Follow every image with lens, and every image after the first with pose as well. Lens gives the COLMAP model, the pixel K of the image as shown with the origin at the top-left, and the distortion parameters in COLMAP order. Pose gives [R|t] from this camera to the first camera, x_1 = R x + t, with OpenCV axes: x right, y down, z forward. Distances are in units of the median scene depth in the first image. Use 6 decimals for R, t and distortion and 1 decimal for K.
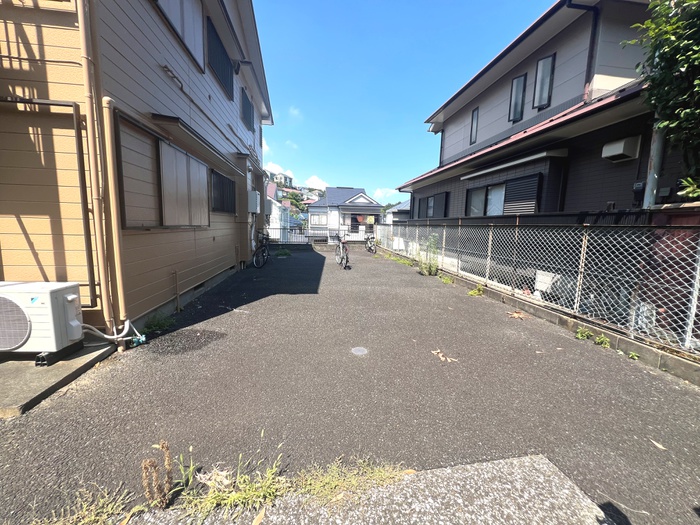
lens RADIAL K [[278.9, 0, 350.3], [0, 278.9, 261.3], [0, 0, 1]] dist [-0.003166, 0.000032]
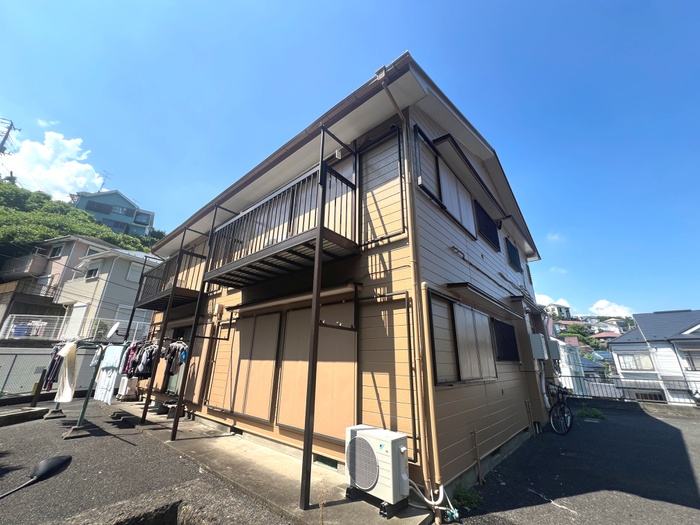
lens RADIAL K [[280.7, 0, 349.0], [0, 280.7, 261.3], [0, 0, 1]] dist [0.001077, -0.000229]
pose [[0.647776, -0.269164, -0.712697, -0.071375], [-0.098488, 0.898068, -0.428689, -0.036302], [0.755438, 0.347886, 0.555237, -0.071849]]
